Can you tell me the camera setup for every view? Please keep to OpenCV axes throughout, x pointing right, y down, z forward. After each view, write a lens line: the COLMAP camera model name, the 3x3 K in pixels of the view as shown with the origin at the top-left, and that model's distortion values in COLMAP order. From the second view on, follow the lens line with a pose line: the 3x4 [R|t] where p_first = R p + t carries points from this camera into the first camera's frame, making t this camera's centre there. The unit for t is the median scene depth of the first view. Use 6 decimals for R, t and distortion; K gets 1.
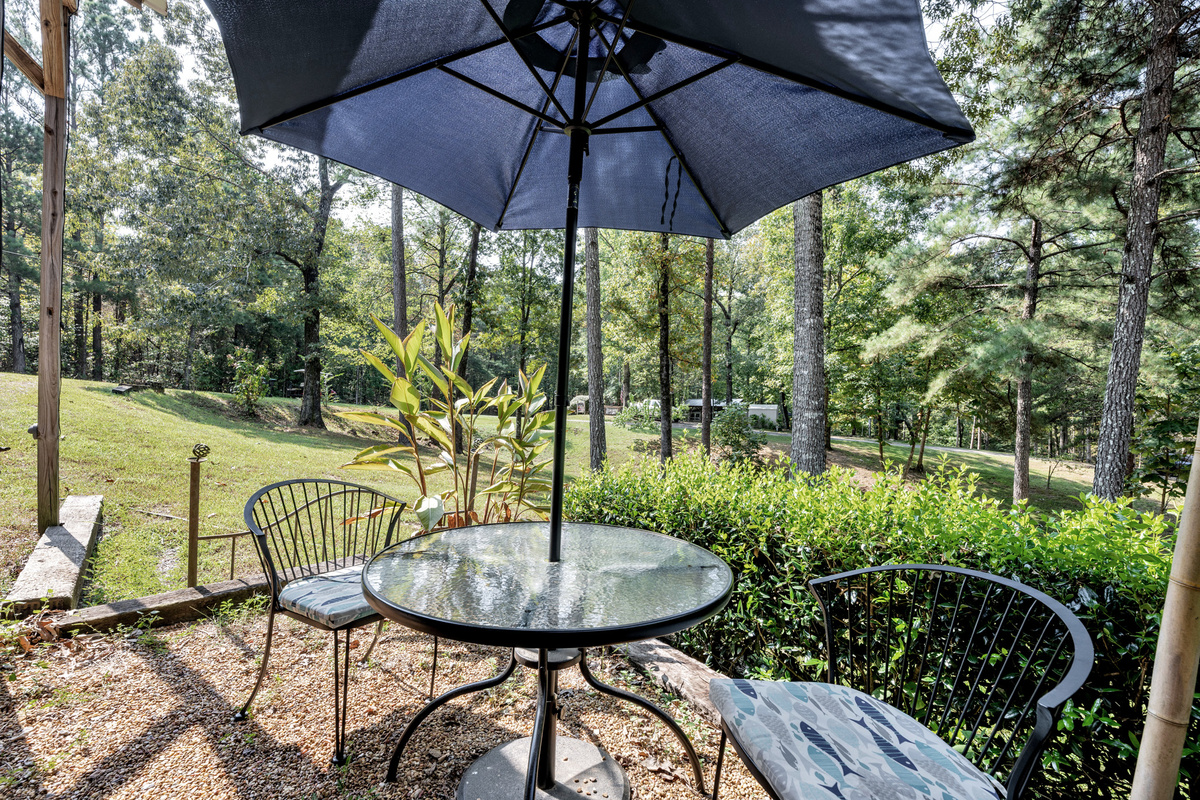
lens RADIAL K [[568.1, 0, 601.6], [0, 568.1, 404.0], [0, 0, 1]] dist [0.000801, 0.000438]
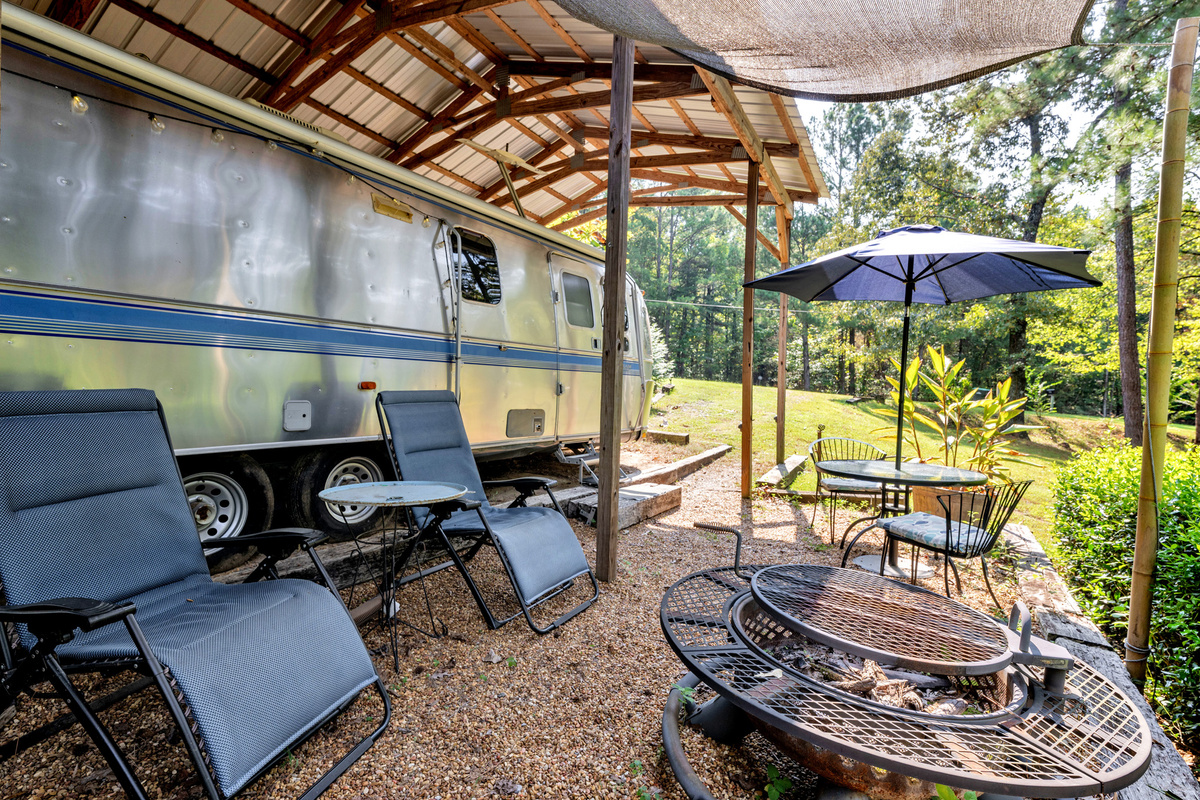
lens RADIAL K [[568.1, 0, 600.6], [0, 568.1, 401.8], [0, 0, 1]] dist [0.000801, 0.000438]
pose [[0.402647, -0.005116, -0.915341, 0.122423], [-0.016695, 0.999777, -0.012932, 0.003872], [0.915203, 0.020489, 0.402472, -0.082348]]
